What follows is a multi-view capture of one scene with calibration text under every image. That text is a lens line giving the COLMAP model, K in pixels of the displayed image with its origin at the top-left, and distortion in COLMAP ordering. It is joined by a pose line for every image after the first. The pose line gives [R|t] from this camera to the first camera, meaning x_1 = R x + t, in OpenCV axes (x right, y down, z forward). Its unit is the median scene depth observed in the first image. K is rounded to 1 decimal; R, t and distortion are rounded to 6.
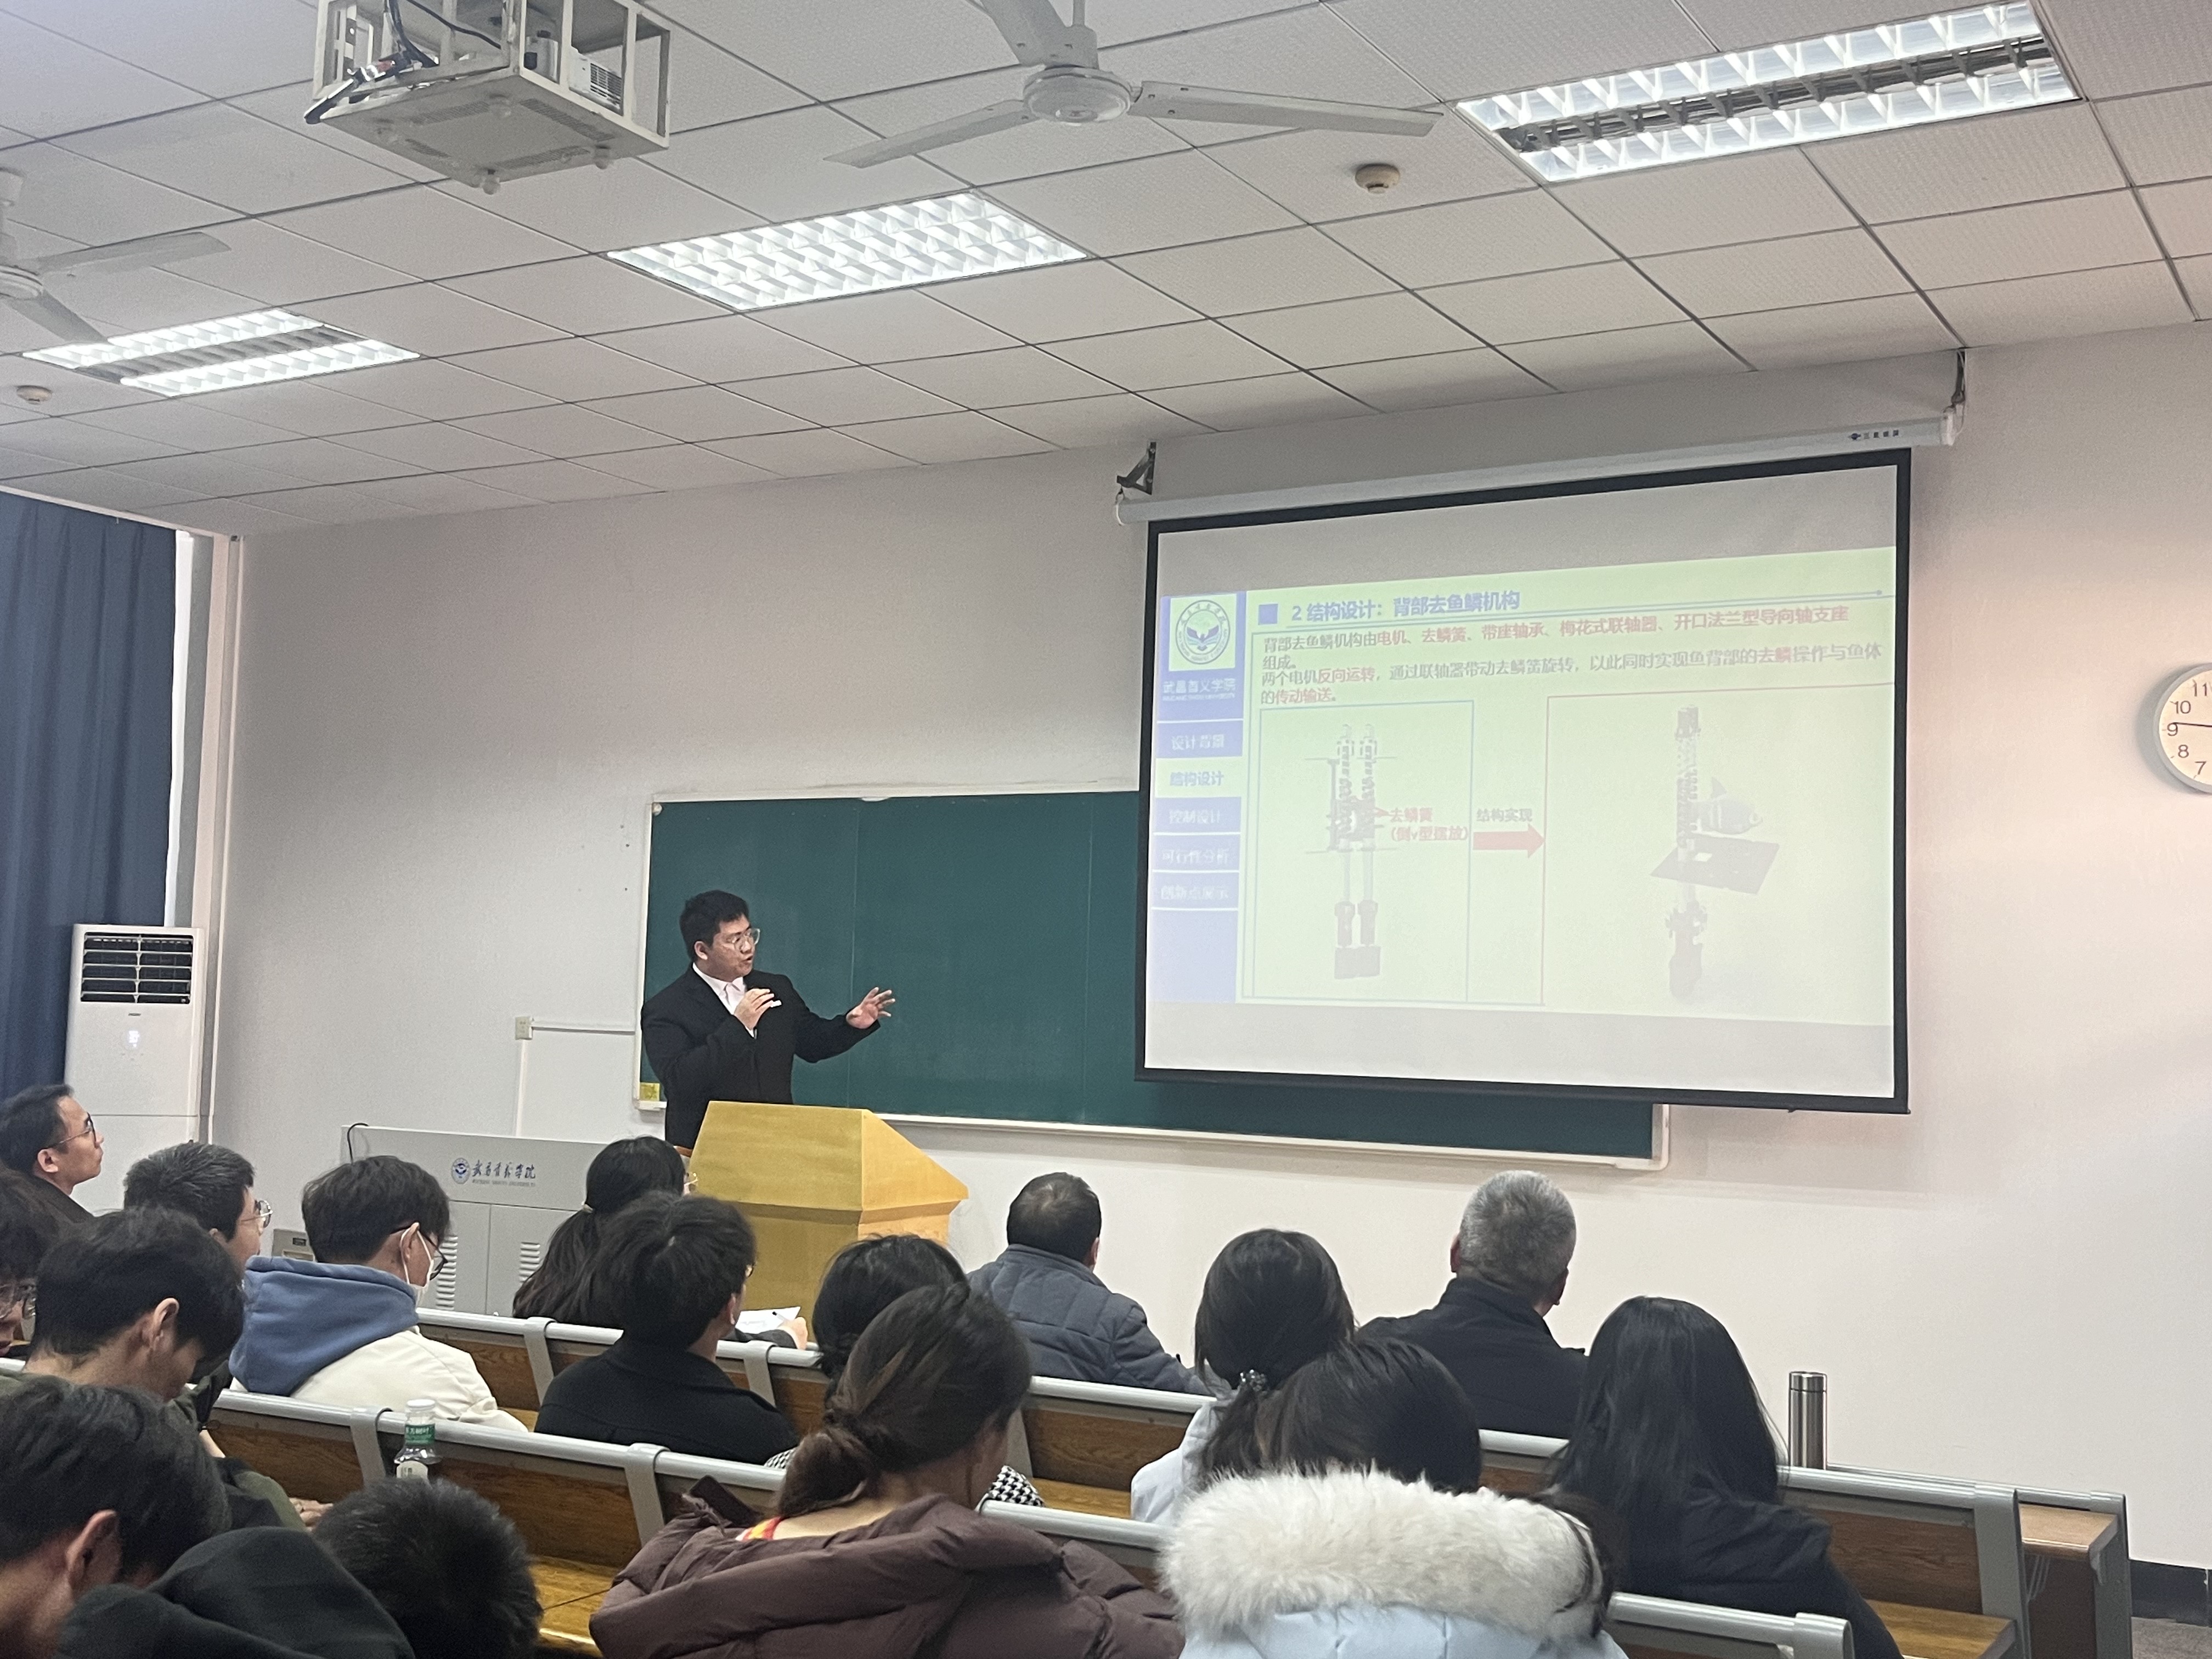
lens RADIAL K [[2378.5, 0, 1106.0], [0, 2378.5, 829.5], [0, 0, 1]] dist [0.194161, -0.399836]
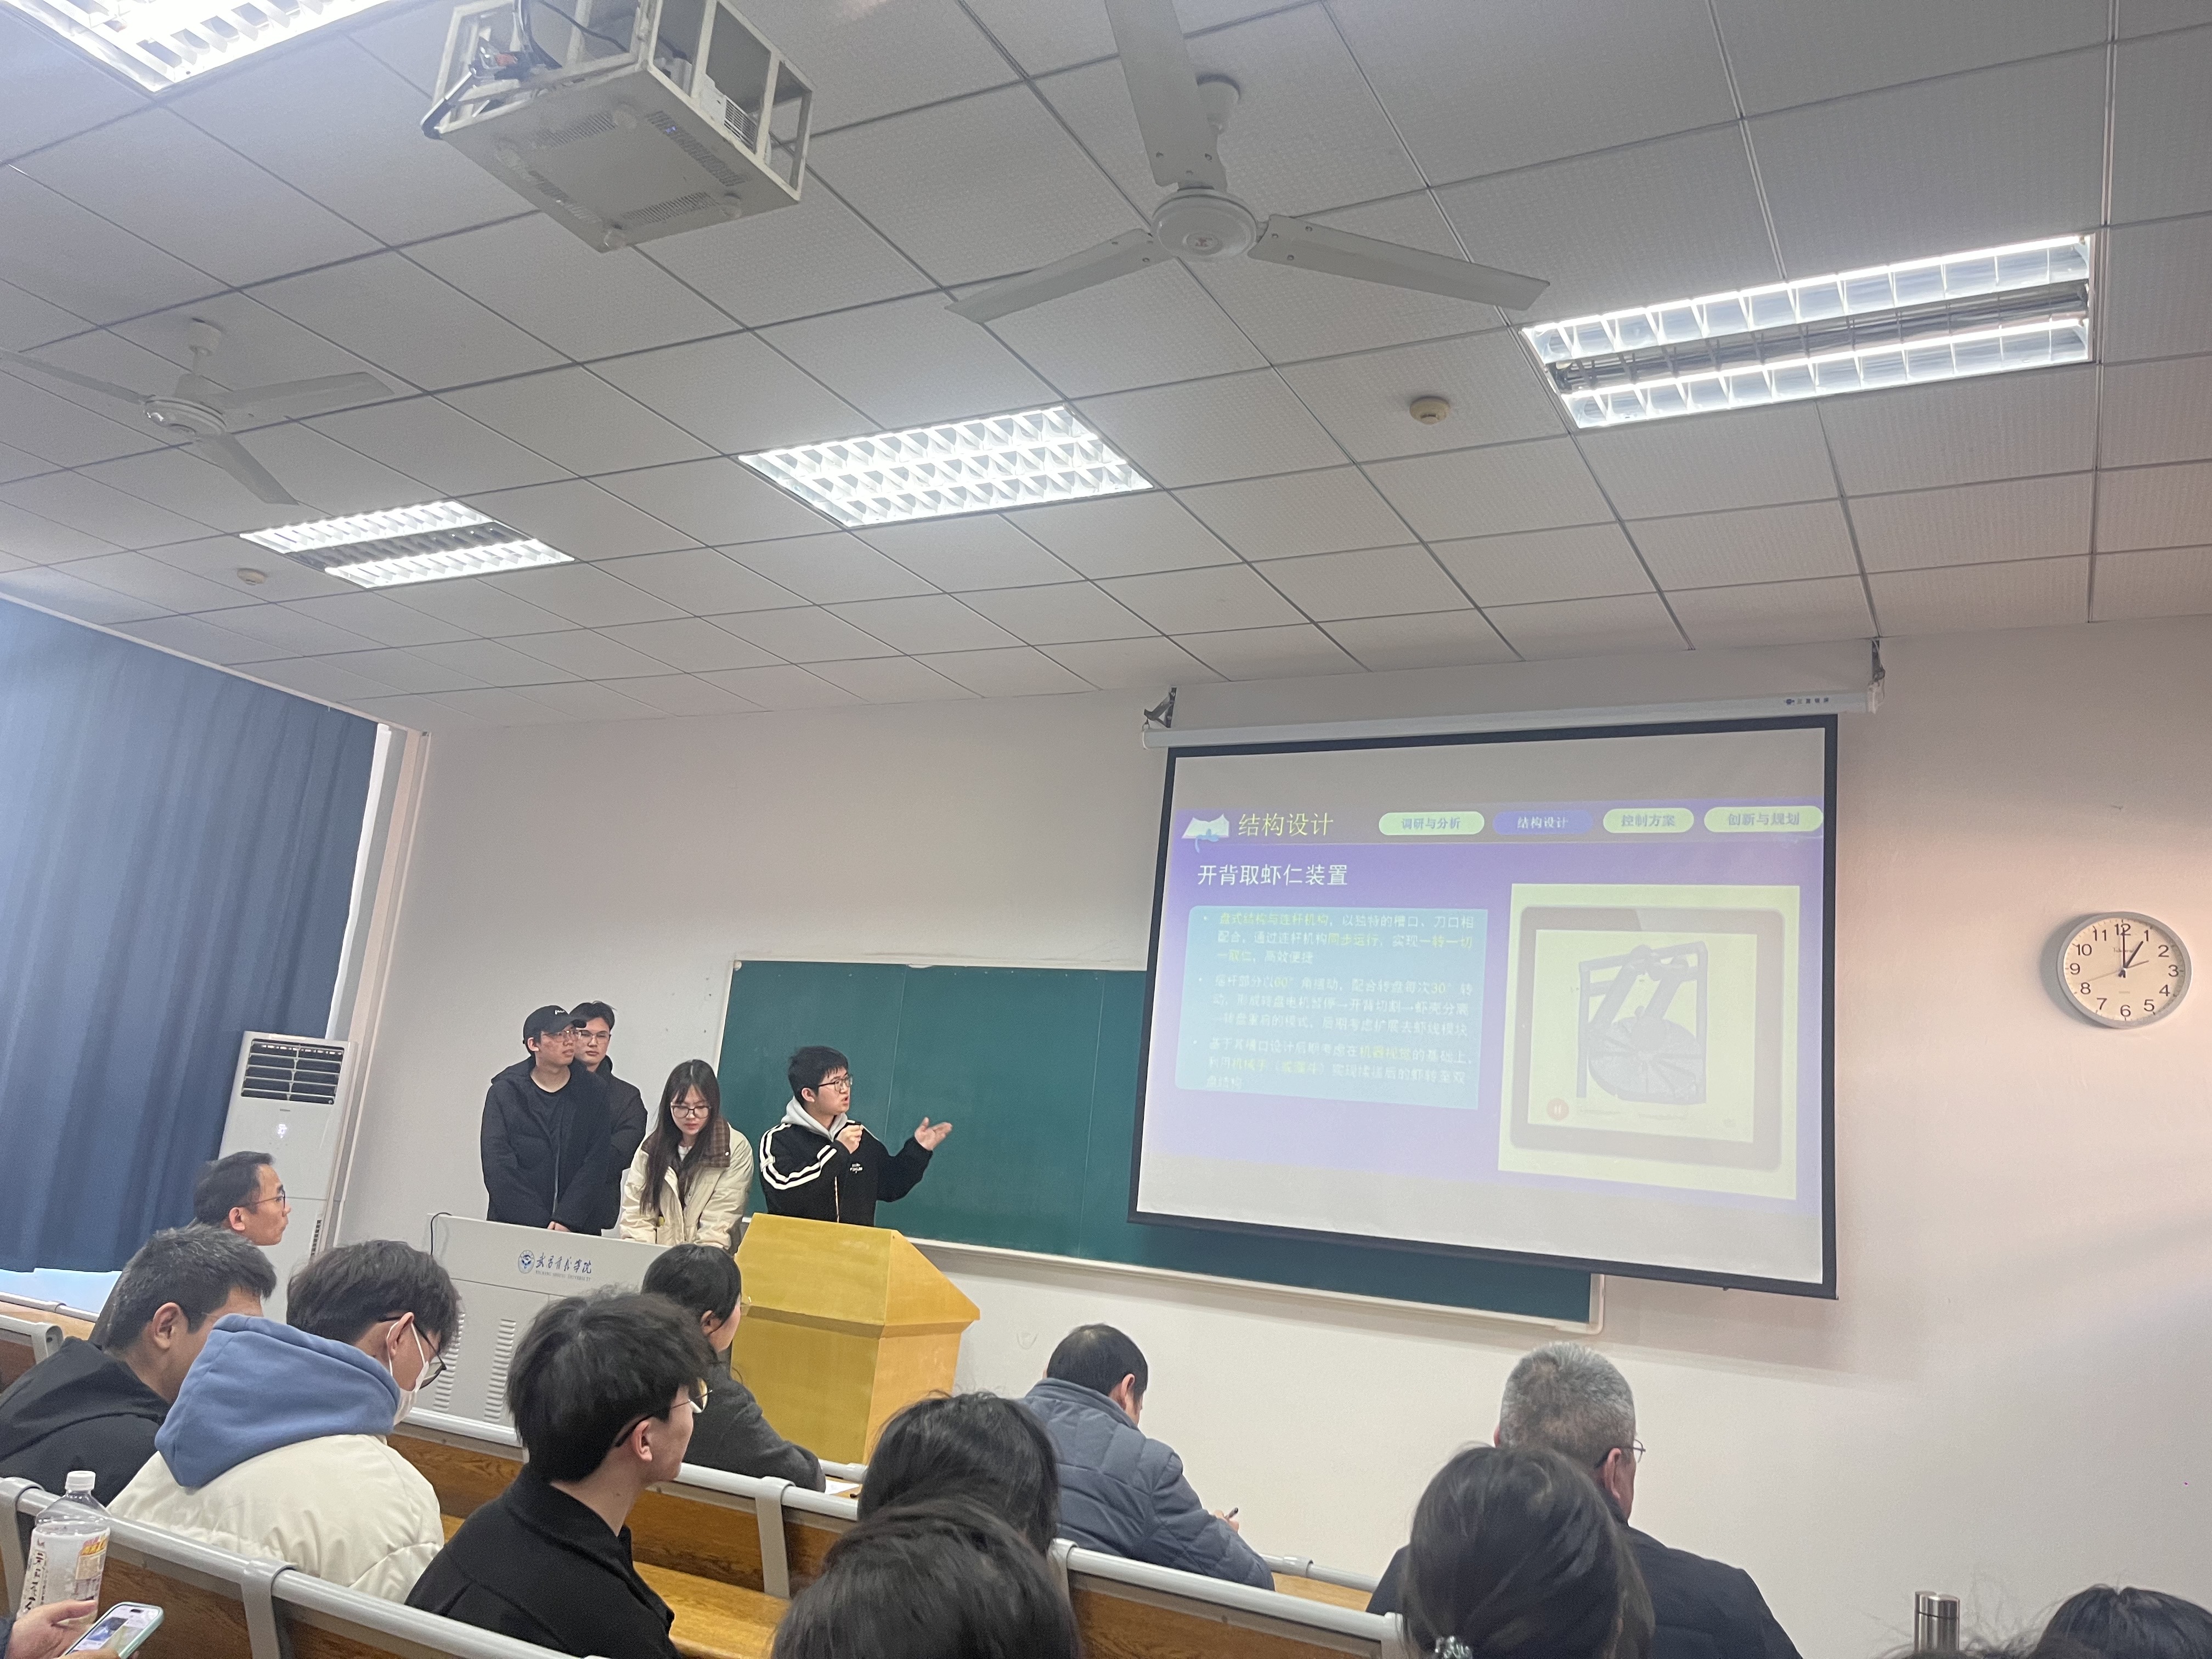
lens RADIAL K [[1666.2, 0, 1106.0], [0, 1666.2, 829.5], [0, 0, 1]] dist [0.093803, -0.105673]
pose [[0.997251, 0.072230, 0.016522, -0.029119], [-0.069498, 0.989146, -0.129463, 0.027269], [-0.025694, 0.127959, 0.991447, 0.203897]]
